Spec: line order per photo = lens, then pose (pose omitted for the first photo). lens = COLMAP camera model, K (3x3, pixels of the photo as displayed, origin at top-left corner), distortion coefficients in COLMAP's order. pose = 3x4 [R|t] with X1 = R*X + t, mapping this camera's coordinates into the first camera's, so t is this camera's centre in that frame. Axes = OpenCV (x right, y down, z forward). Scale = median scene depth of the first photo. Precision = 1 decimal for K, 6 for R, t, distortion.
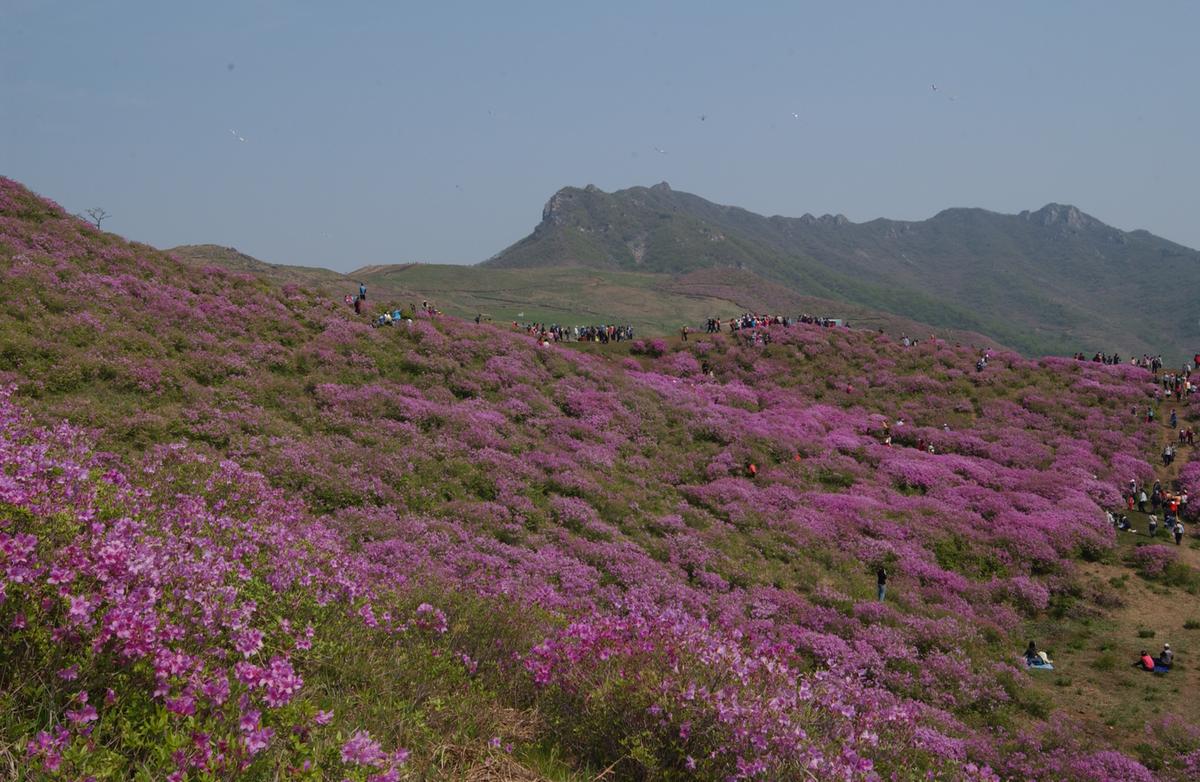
lens RADIAL K [[1132.5, 0, 569.6], [0, 1132.5, 361.5], [0, 0, 1]] dist [-0.107410, 0.076614]
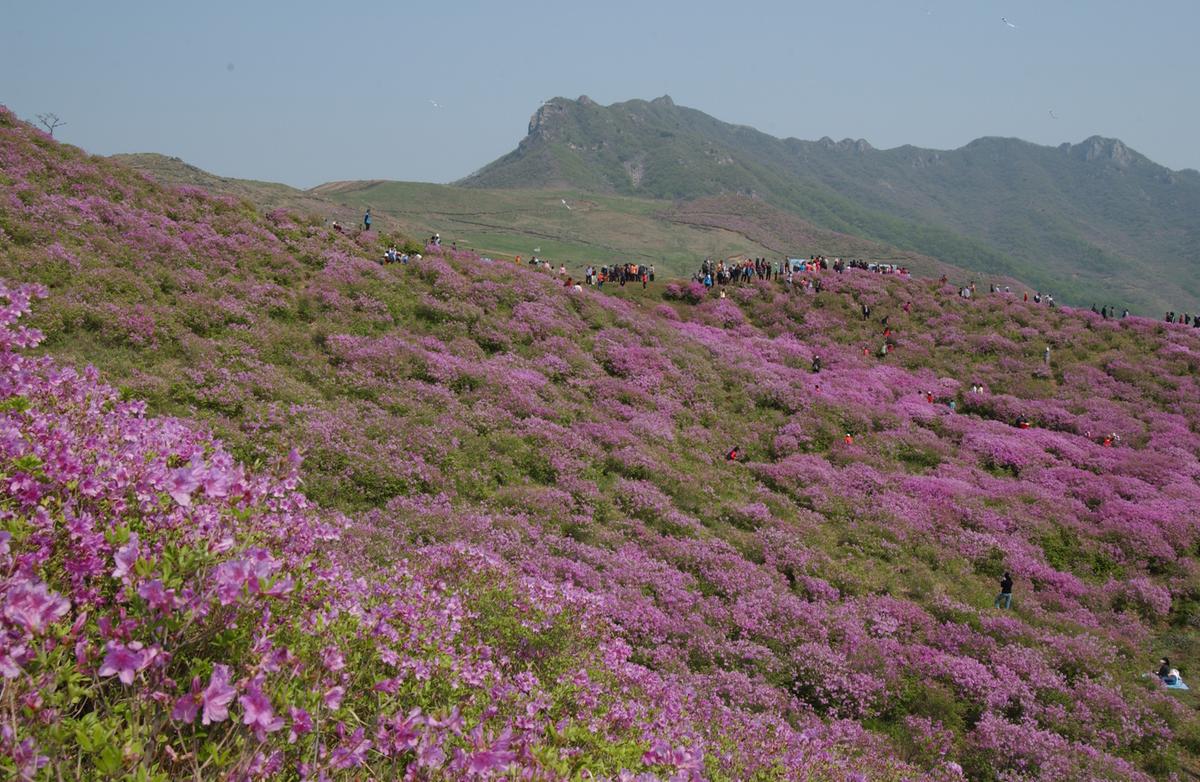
lens RADIAL K [[1273.1, 0, 598.0], [0, 1273.1, 377.3], [0, 0, 1]] dist [-0.168422, 0.141764]
pose [[0.998926, 0.025310, 0.038818, -0.047303], [-0.027763, 0.997563, 0.064011, -0.011385], [-0.037104, -0.065020, 0.997194, 0.042340]]
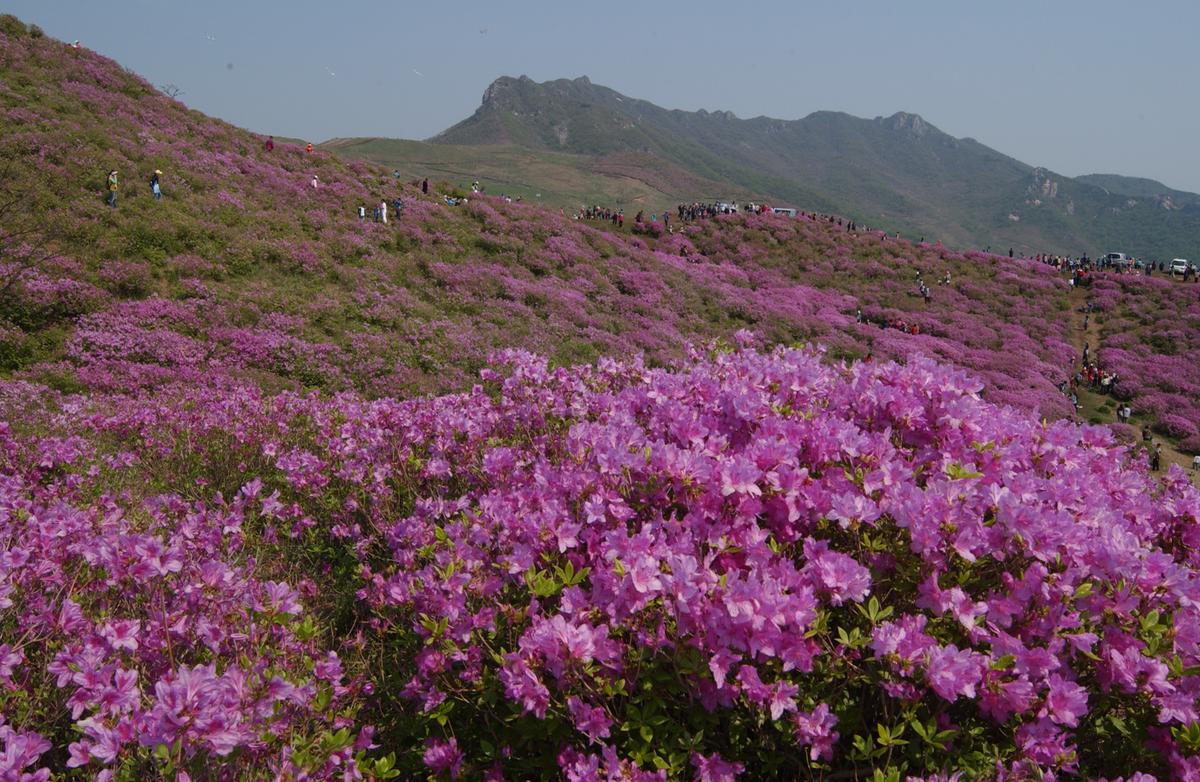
lens RADIAL K [[928.6, 0, 568.7], [0, 928.6, 369.8], [0, 0, 1]] dist [-0.117587, 0.065742]
pose [[0.996079, 0.025554, 0.084701, -0.129319], [-0.038320, 0.987529, 0.152705, -0.015881], [-0.079743, -0.155352, 0.984635, 0.072739]]
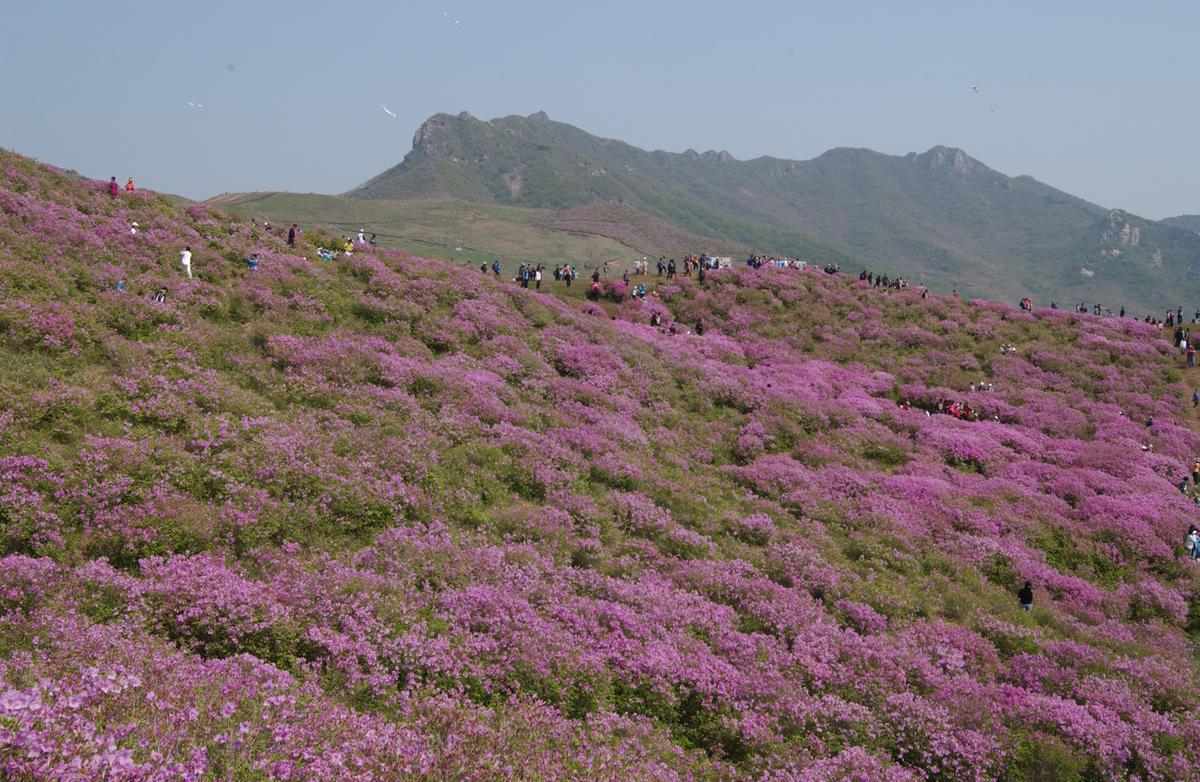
lens RADIAL K [[1184.9, 0, 567.6], [0, 1184.9, 361.4], [0, 0, 1]] dist [-0.099909, 0.063901]
pose [[0.993479, 0.009105, 0.113647, -0.091720], [-0.014909, 0.998621, 0.050329, -0.004385], [-0.113032, -0.051695, 0.992246, 0.157035]]
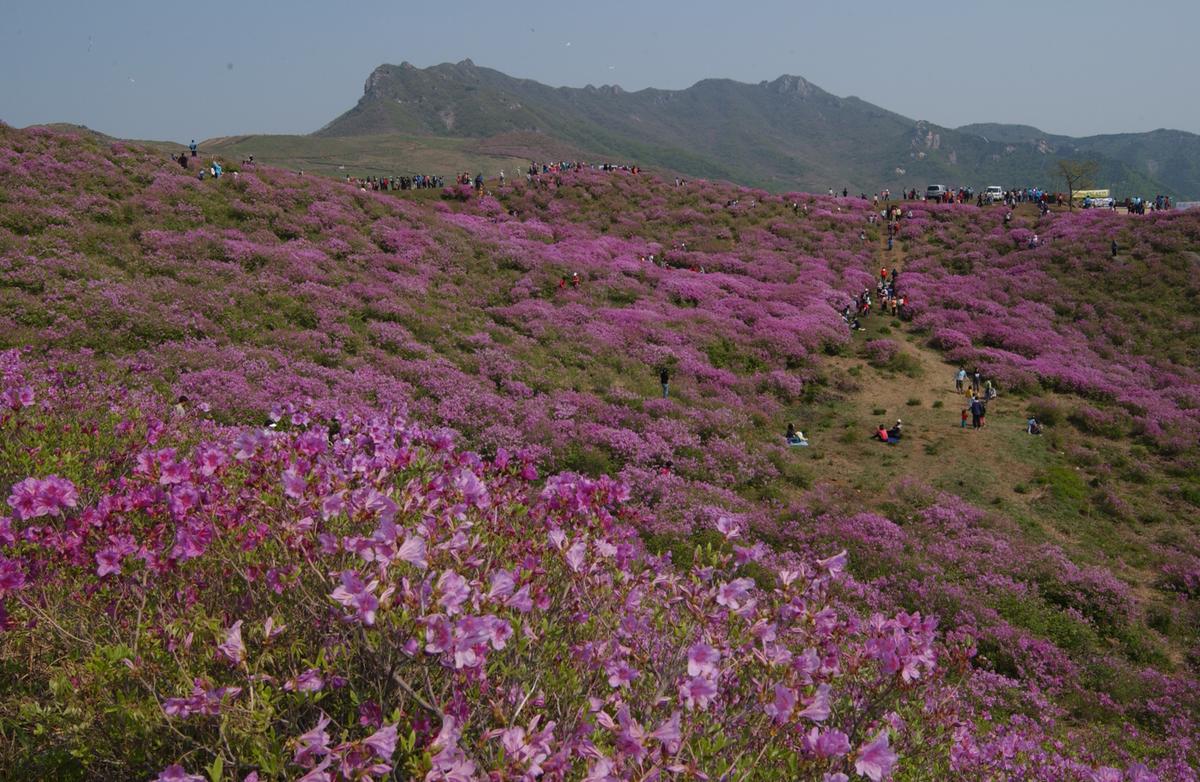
lens RADIAL K [[931.7, 0, 573.7], [0, 931.7, 372.3], [0, 0, 1]] dist [-0.118774, 0.076057]
pose [[0.981921, -0.063474, 0.178334, 0.010585], [0.032403, 0.984561, 0.172017, 0.013478], [-0.186499, -0.163129, 0.968817, 0.061021]]
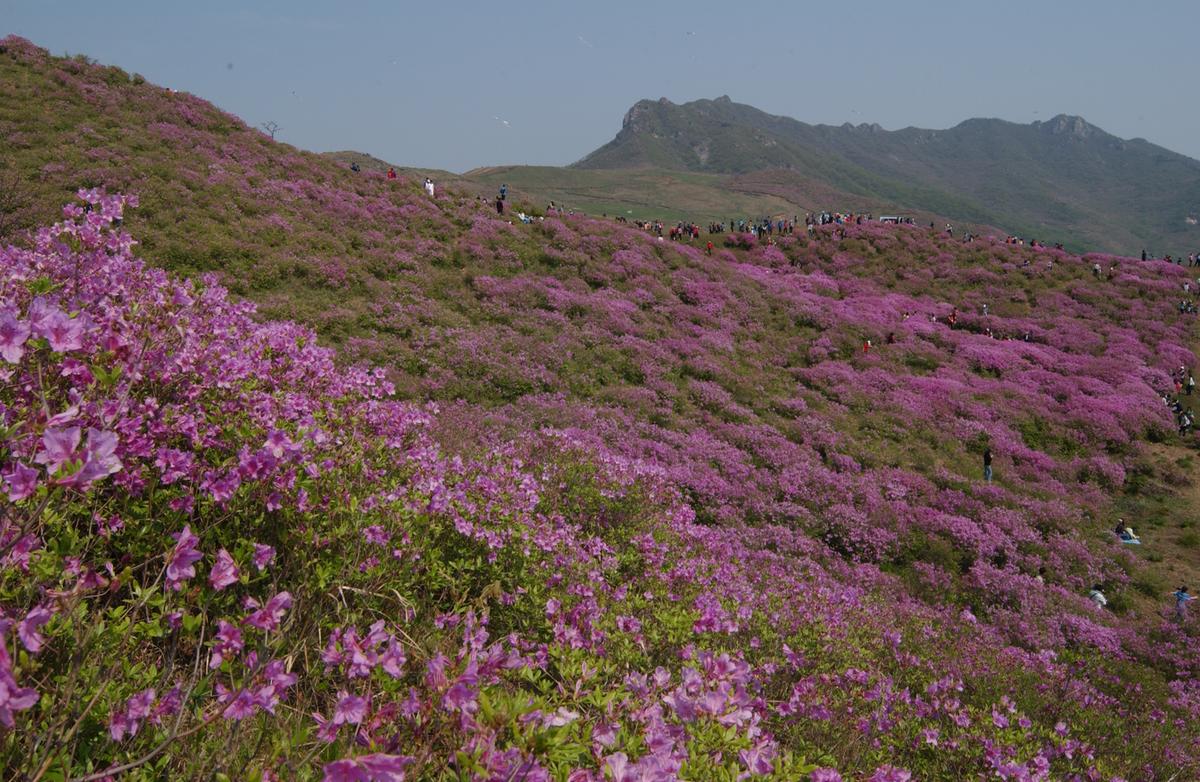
lens RADIAL K [[928.6, 0, 568.7], [0, 928.6, 369.8], [0, 0, 1]] dist [-0.117587, 0.065742]
pose [[0.996966, 0.012789, -0.076774, -0.045222], [-0.002567, 0.991274, 0.131793, -0.008470], [0.077790, -0.131196, 0.988300, 0.057071]]
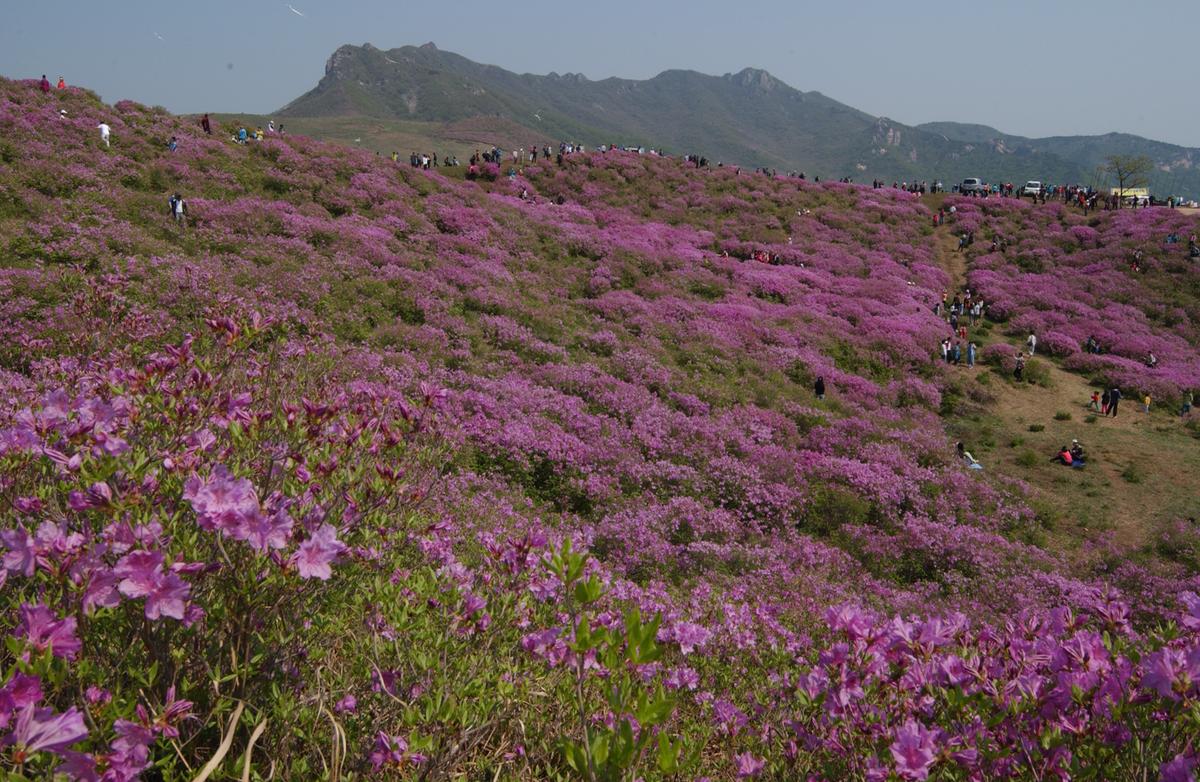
lens RADIAL K [[931.7, 0, 573.7], [0, 931.7, 372.3], [0, 0, 1]] dist [-0.118774, 0.076057]
pose [[0.972608, -0.050327, 0.226938, -0.077484], [0.007823, 0.982815, 0.184427, 0.019422], [-0.232320, -0.177600, 0.956287, 0.186541]]
